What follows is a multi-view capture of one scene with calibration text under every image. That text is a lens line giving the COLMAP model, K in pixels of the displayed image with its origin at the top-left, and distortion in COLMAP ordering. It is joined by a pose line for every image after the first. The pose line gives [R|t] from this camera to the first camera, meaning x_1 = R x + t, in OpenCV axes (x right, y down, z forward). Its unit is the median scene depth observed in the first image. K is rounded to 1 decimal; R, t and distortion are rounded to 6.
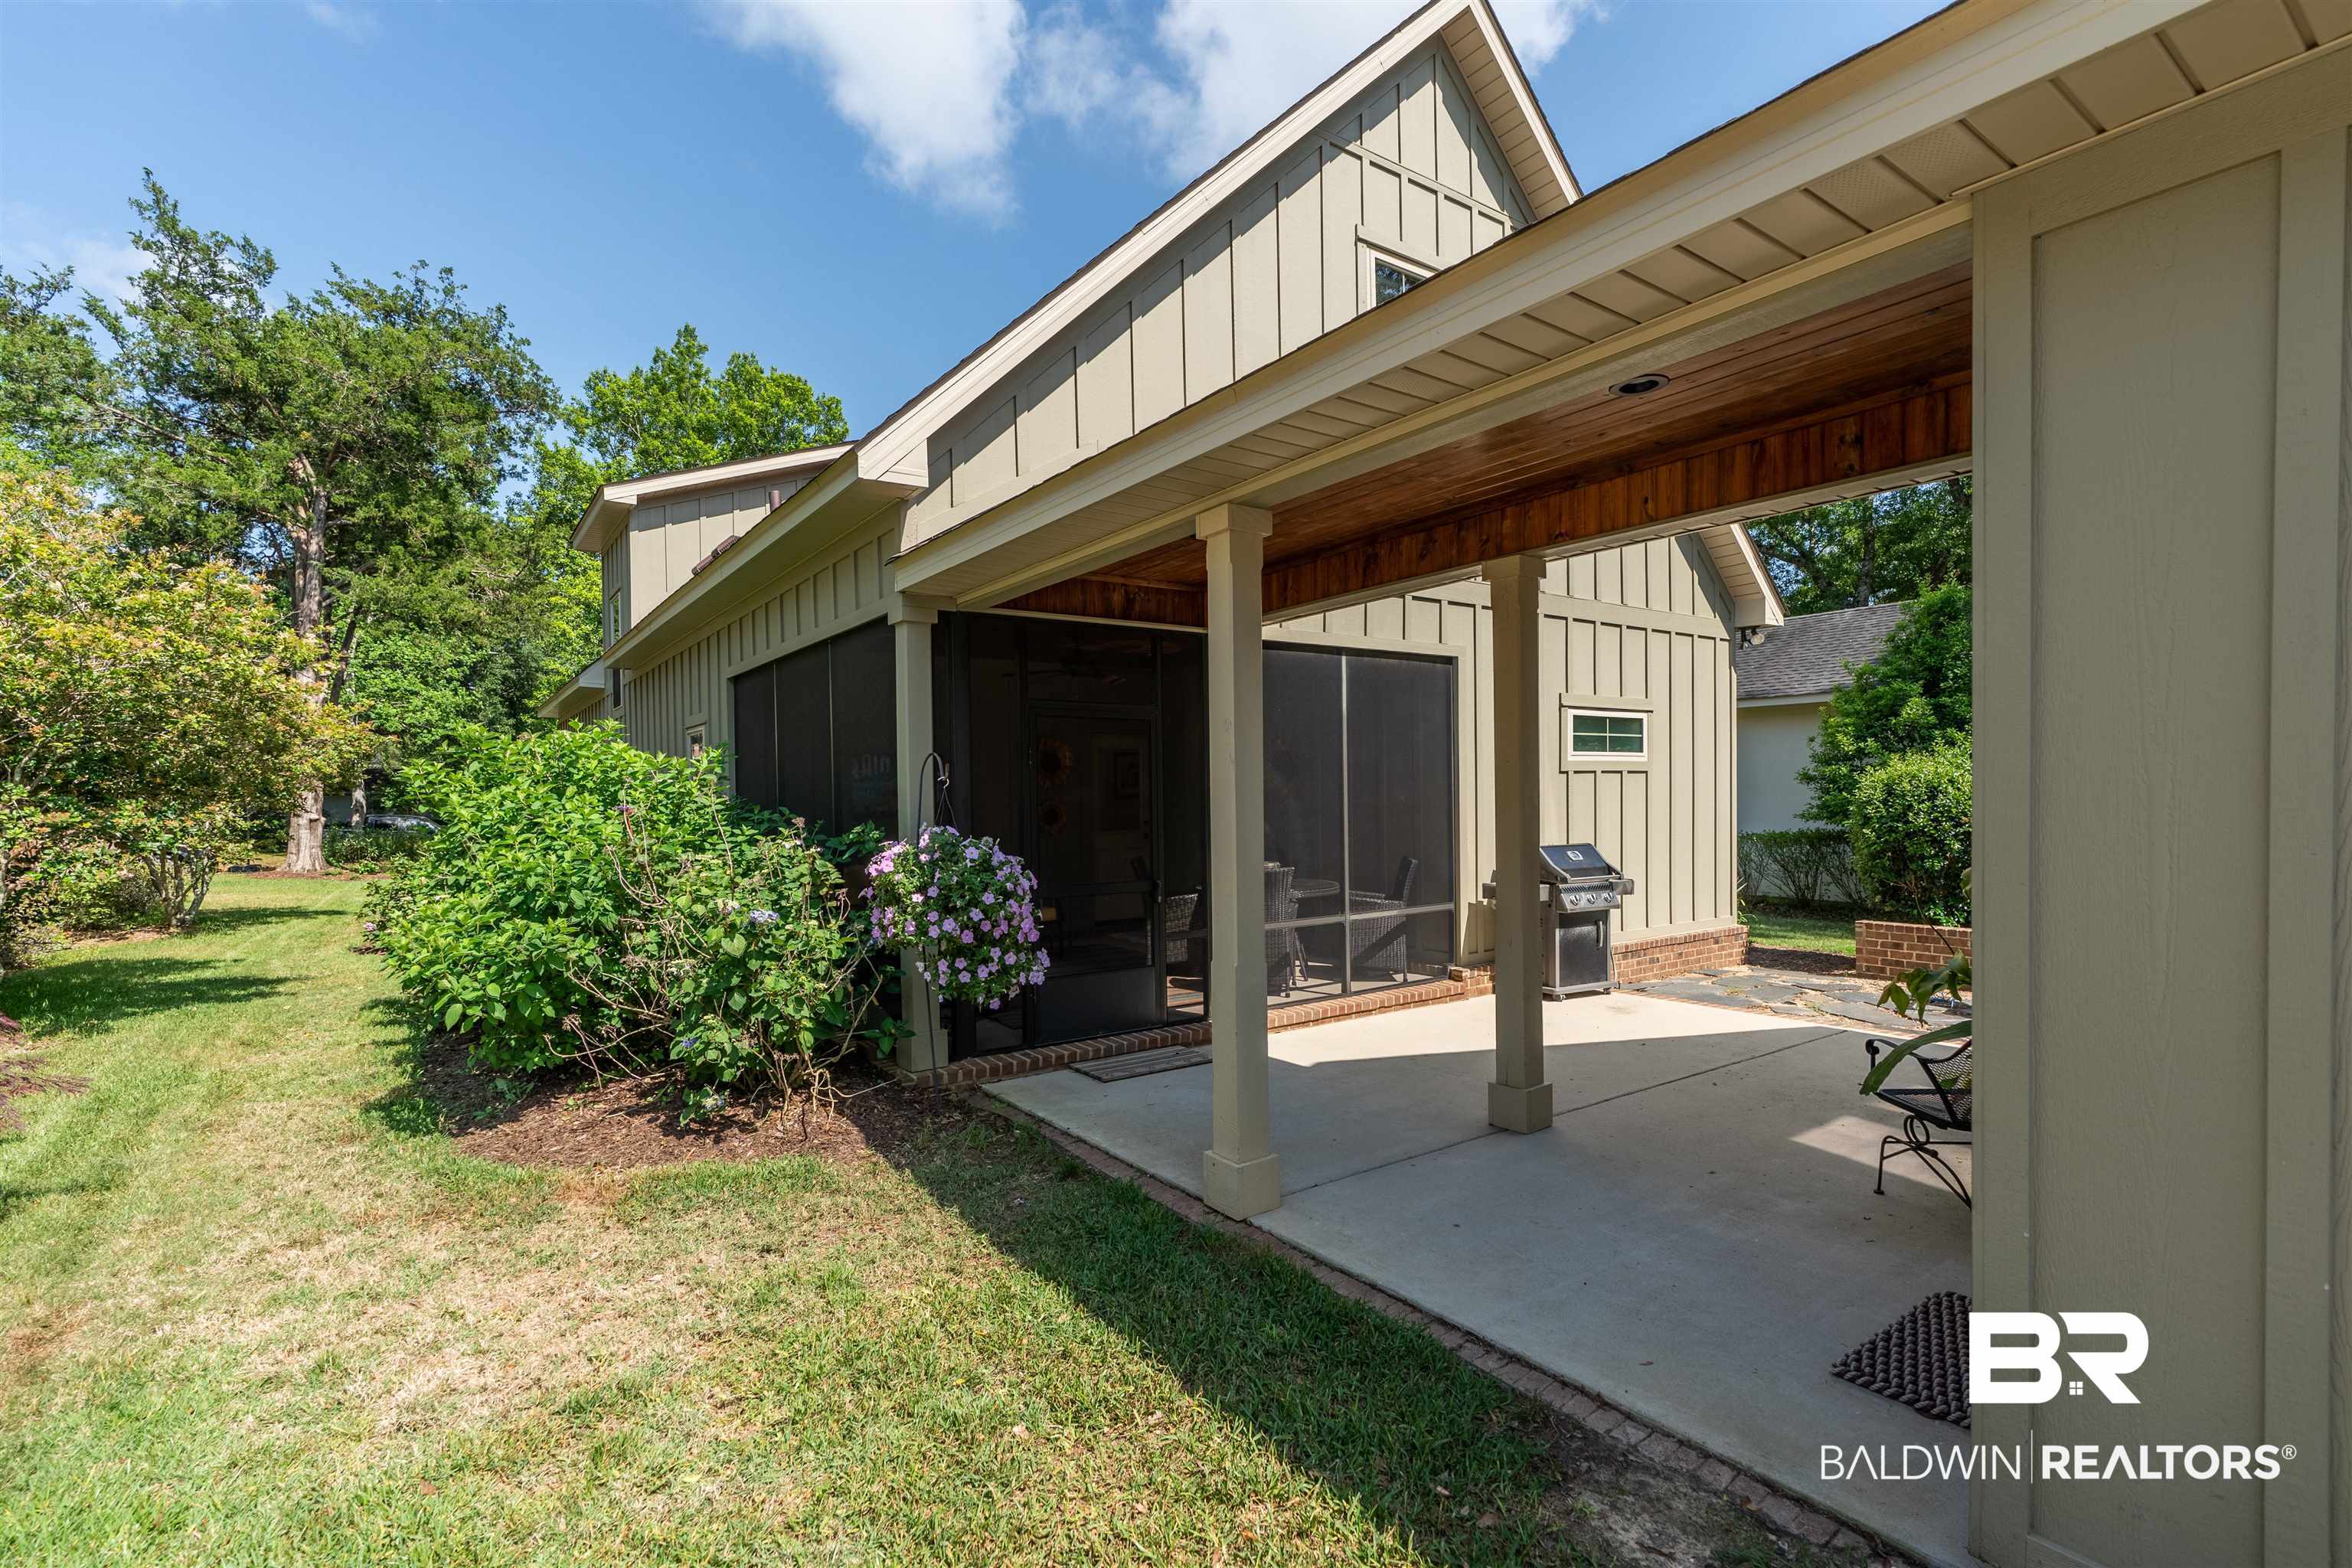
lens RADIAL K [[1065.3, 0, 1176.2], [0, 1065.3, 819.5], [0, 0, 1]] dist [-0.010478, 0.003022]
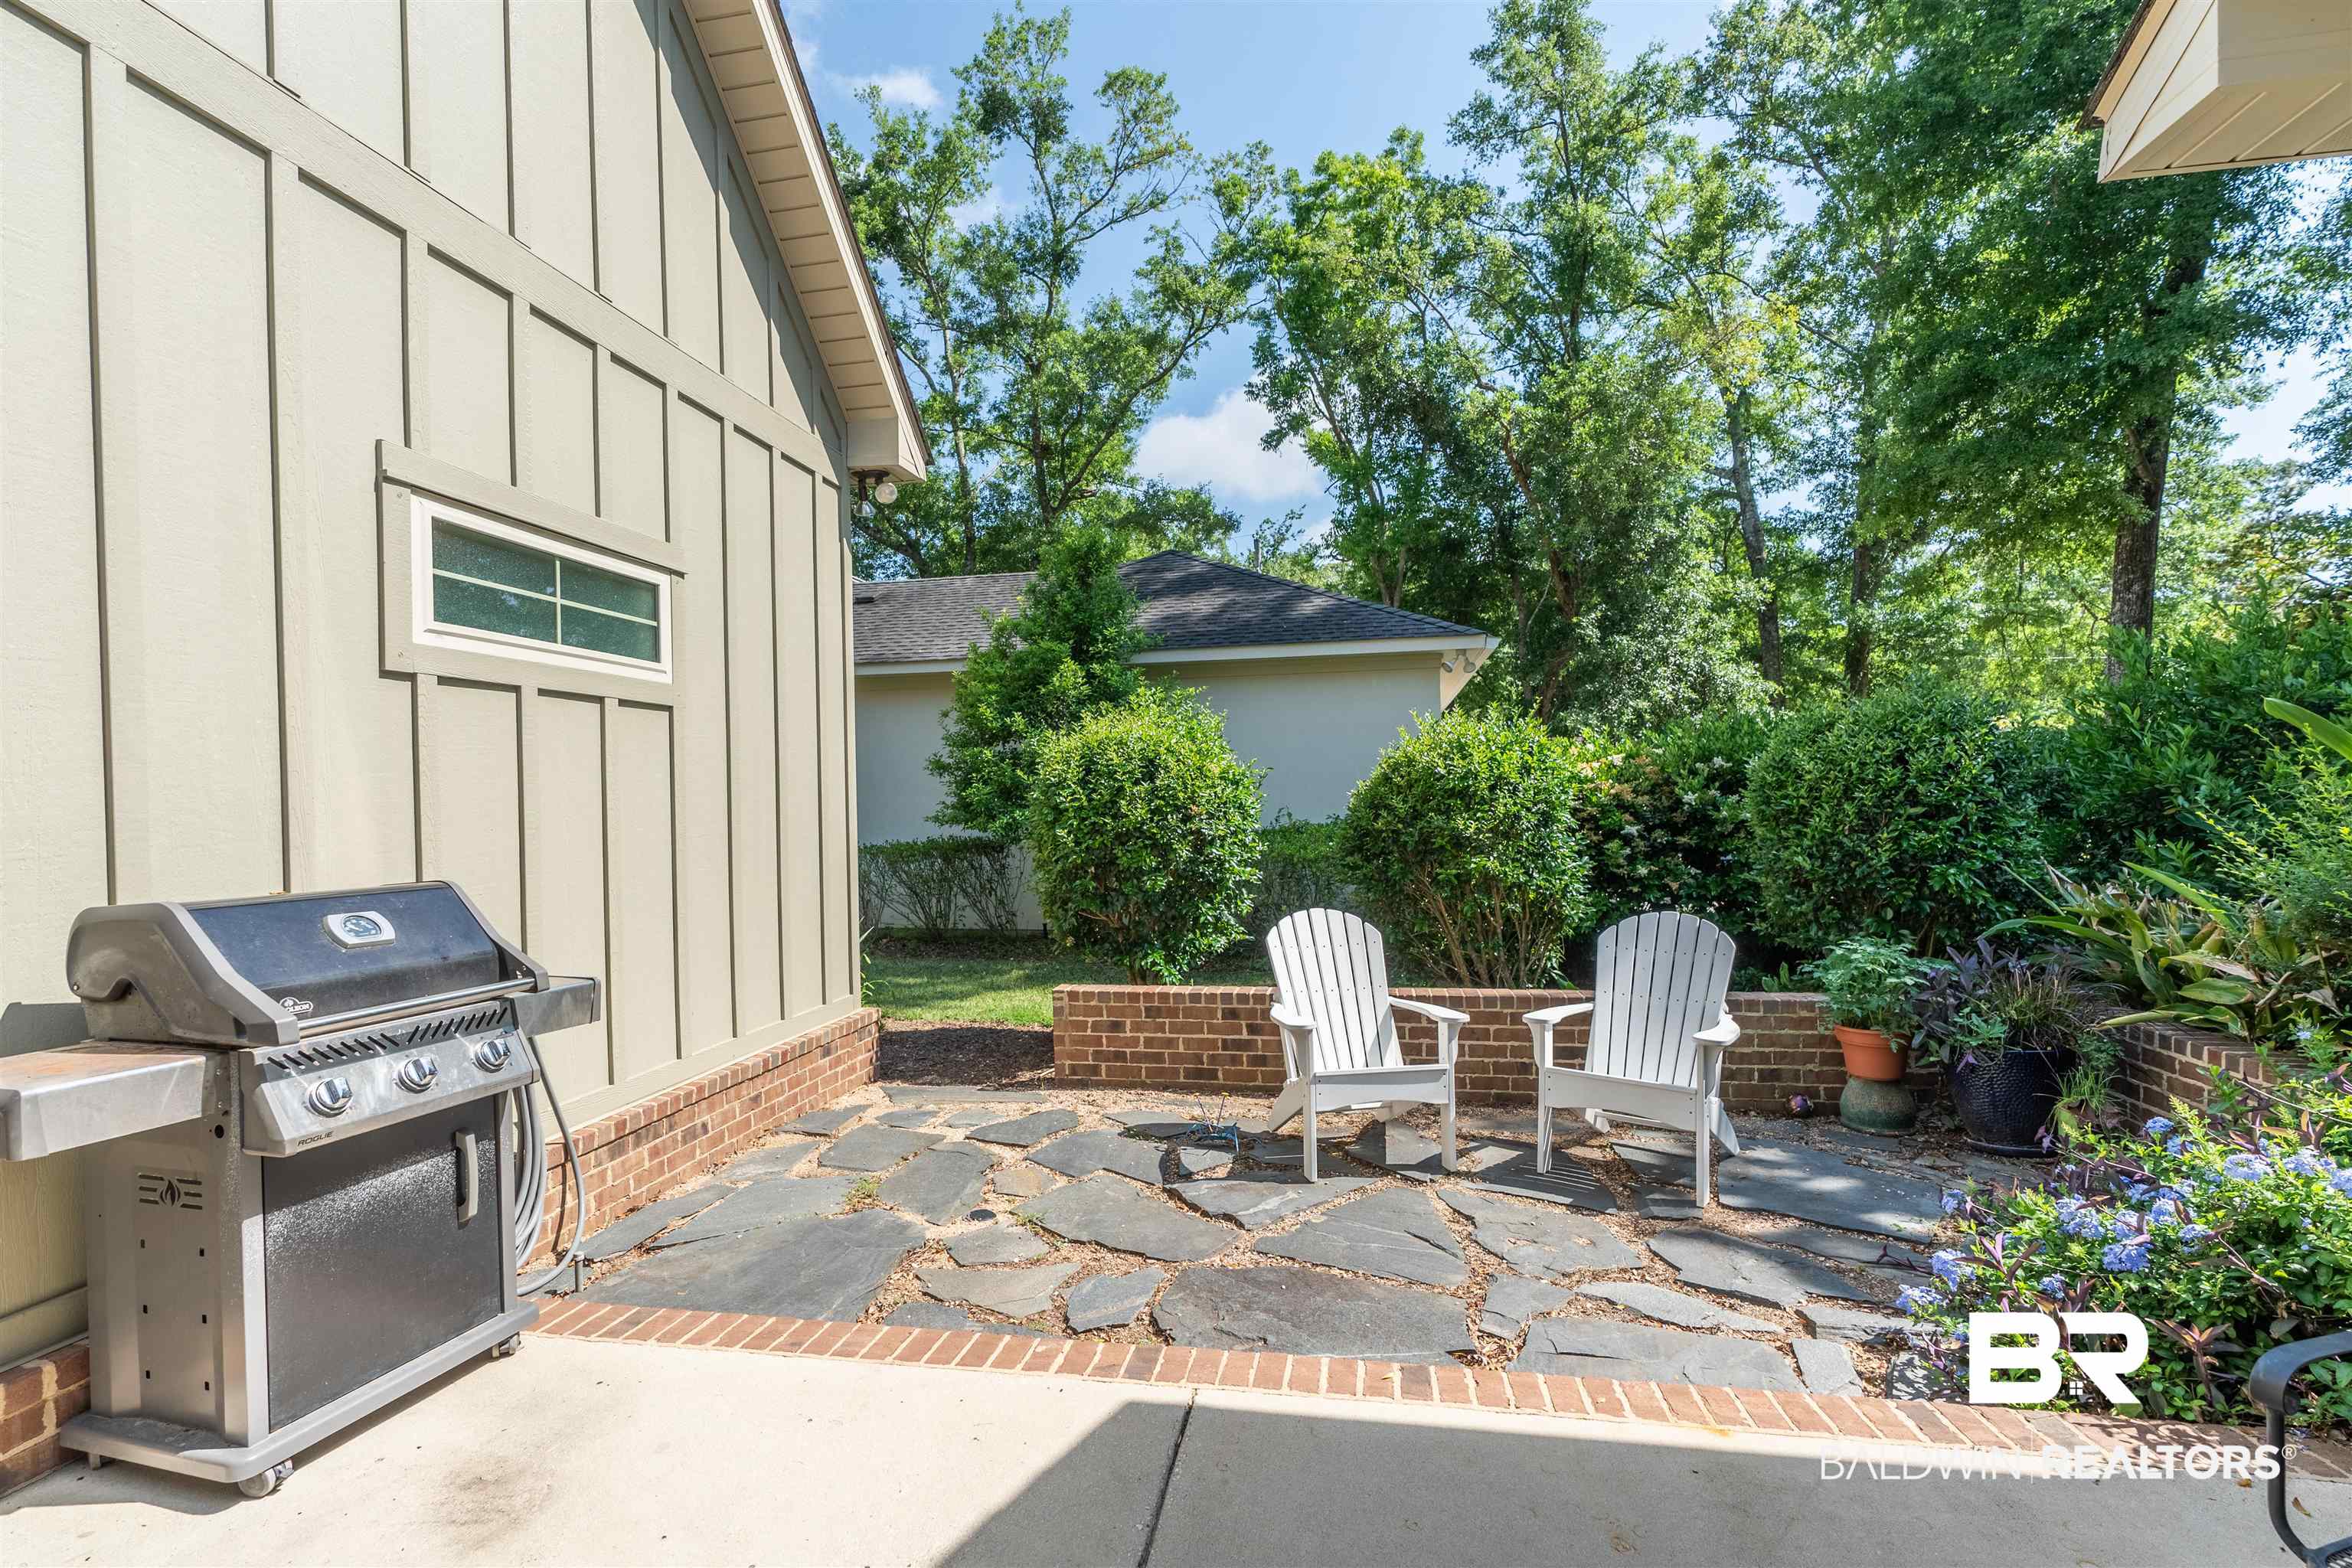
lens RADIAL K [[1065.3, 0, 1171.1], [0, 1065.3, 811.7], [0, 0, 1]] dist [-0.010478, 0.003022]
pose [[0.709588, -0.006117, 0.704590, 0.280653], [0.023756, 0.999602, -0.015247, 0.010063], [-0.704216, 0.027557, 0.709451, 0.544561]]
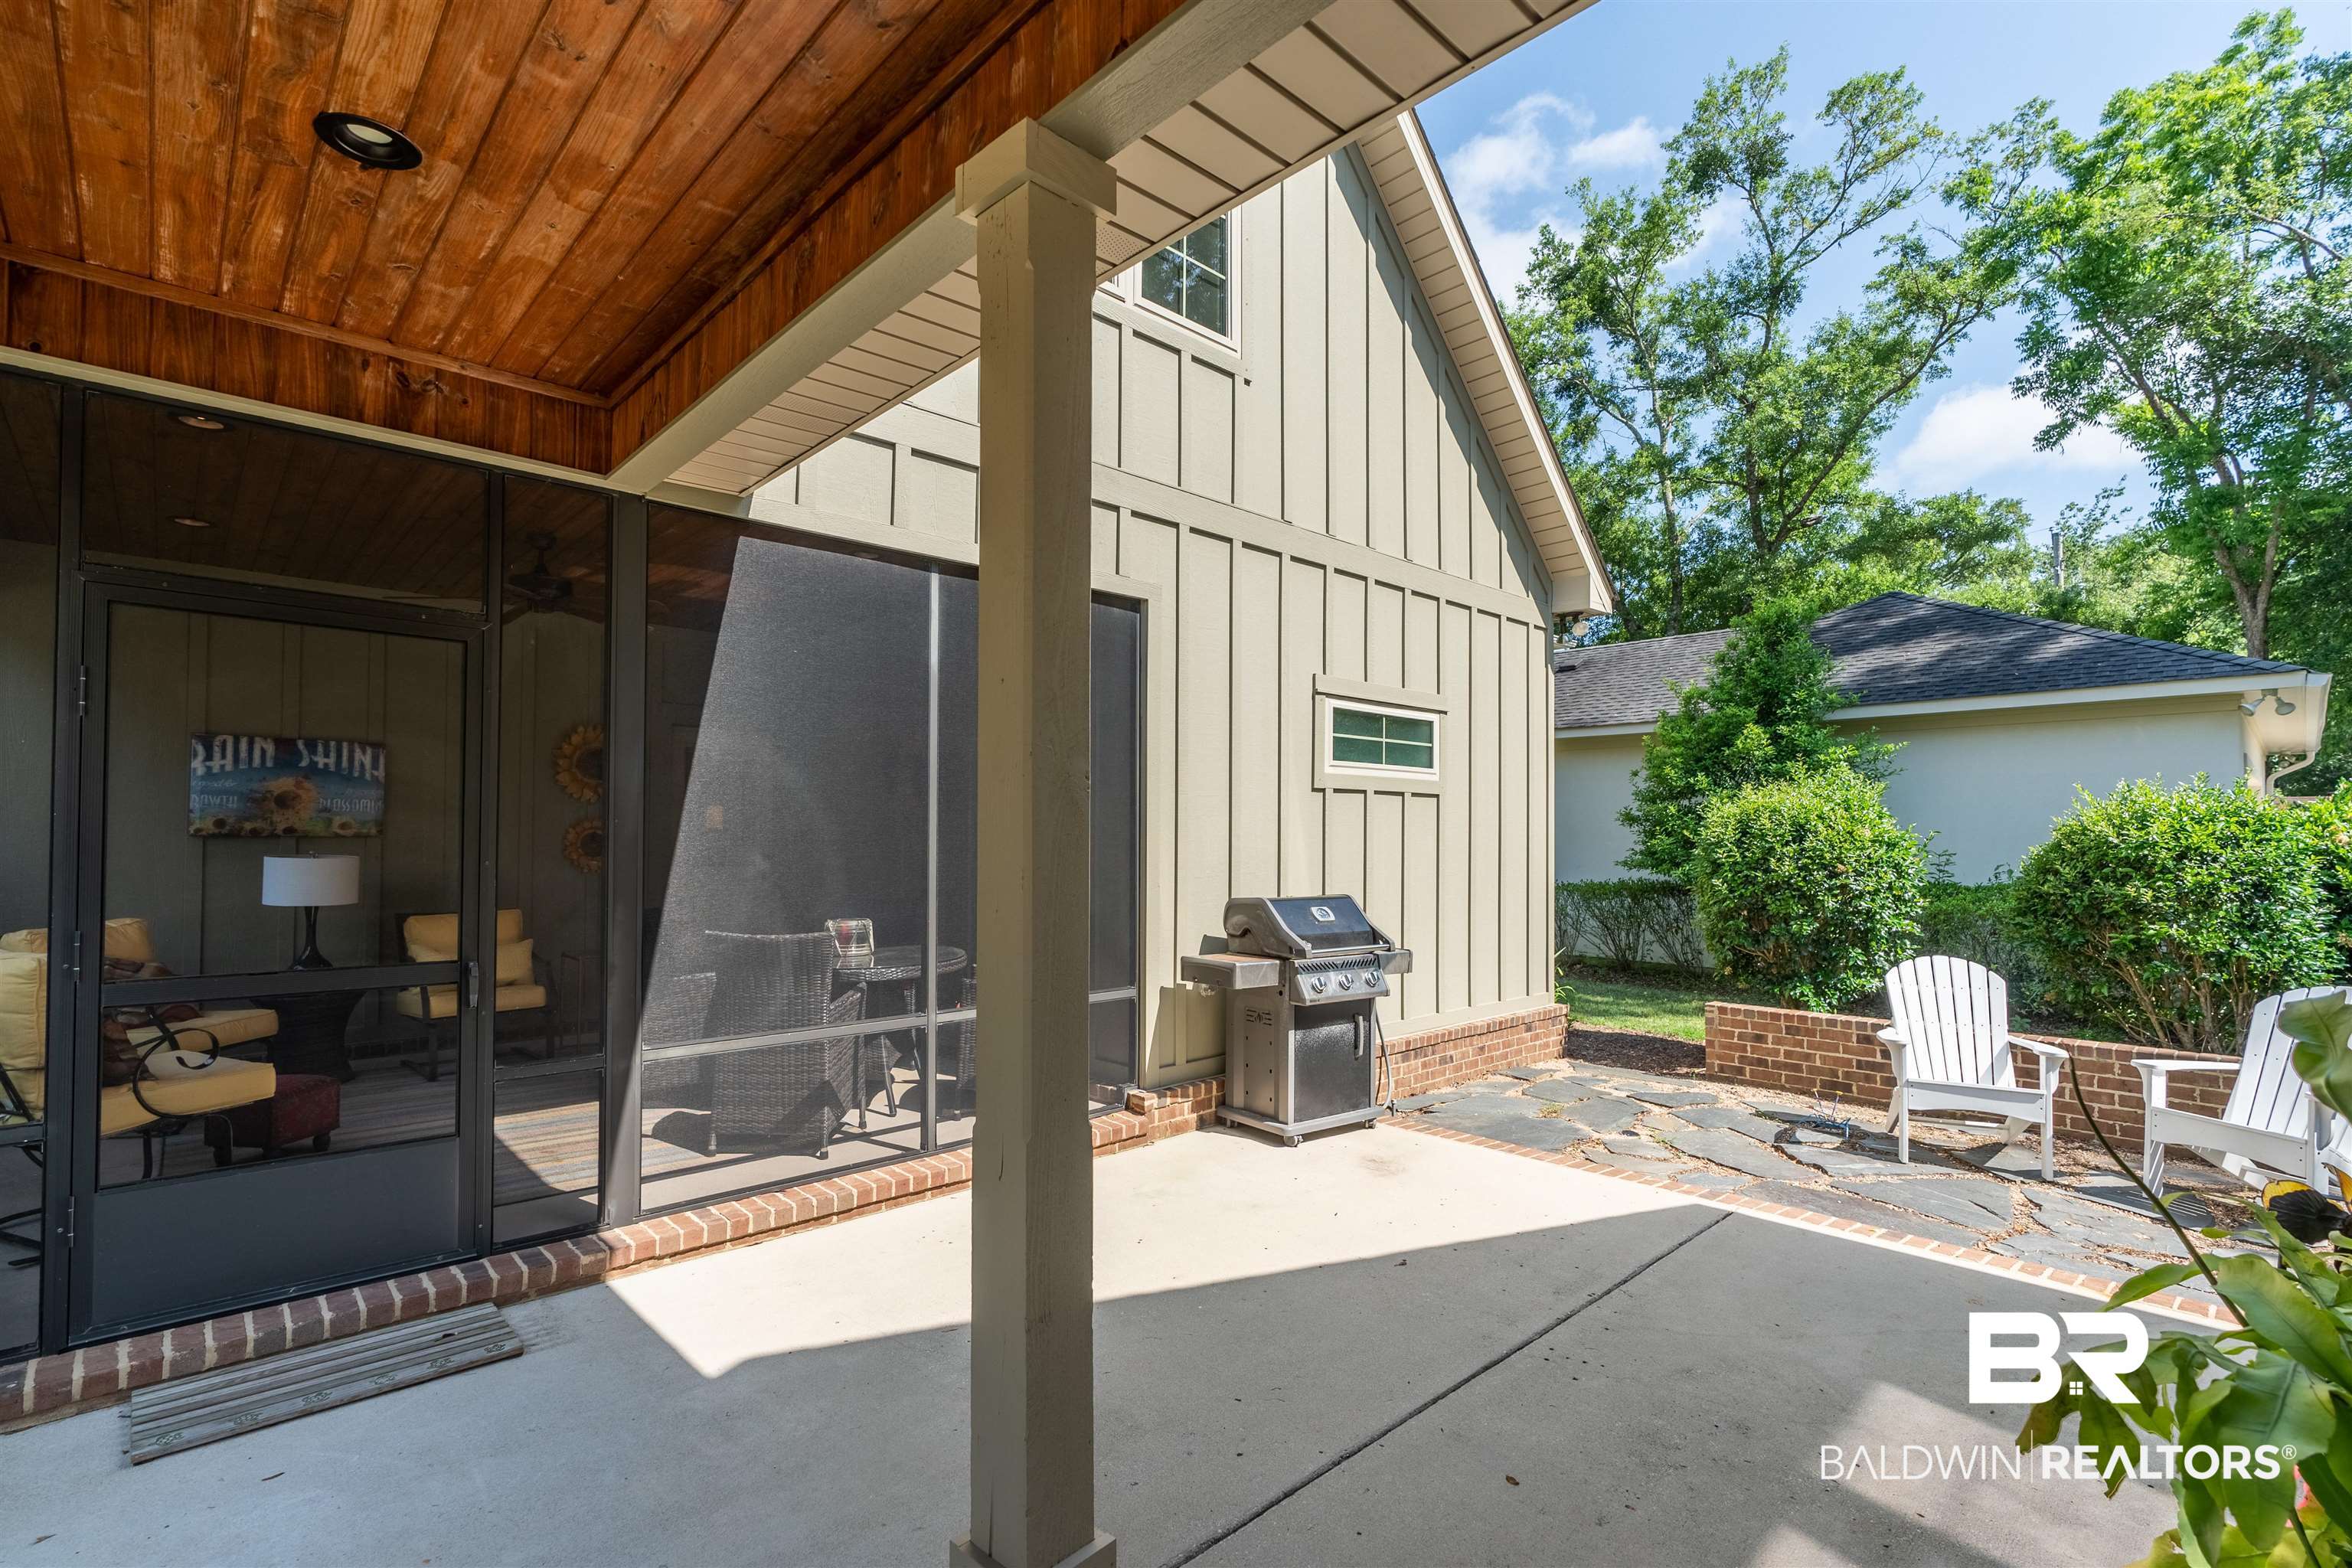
lens RADIAL K [[1065.3, 0, 1176.5], [0, 1065.3, 817.2], [0, 0, 1]] dist [-0.010478, 0.003022]
pose [[0.988593, 0.022418, 0.148934, 0.161724], [-0.015956, 0.998884, -0.044447, 0.004648], [-0.149764, 0.041563, 0.987848, 0.317342]]
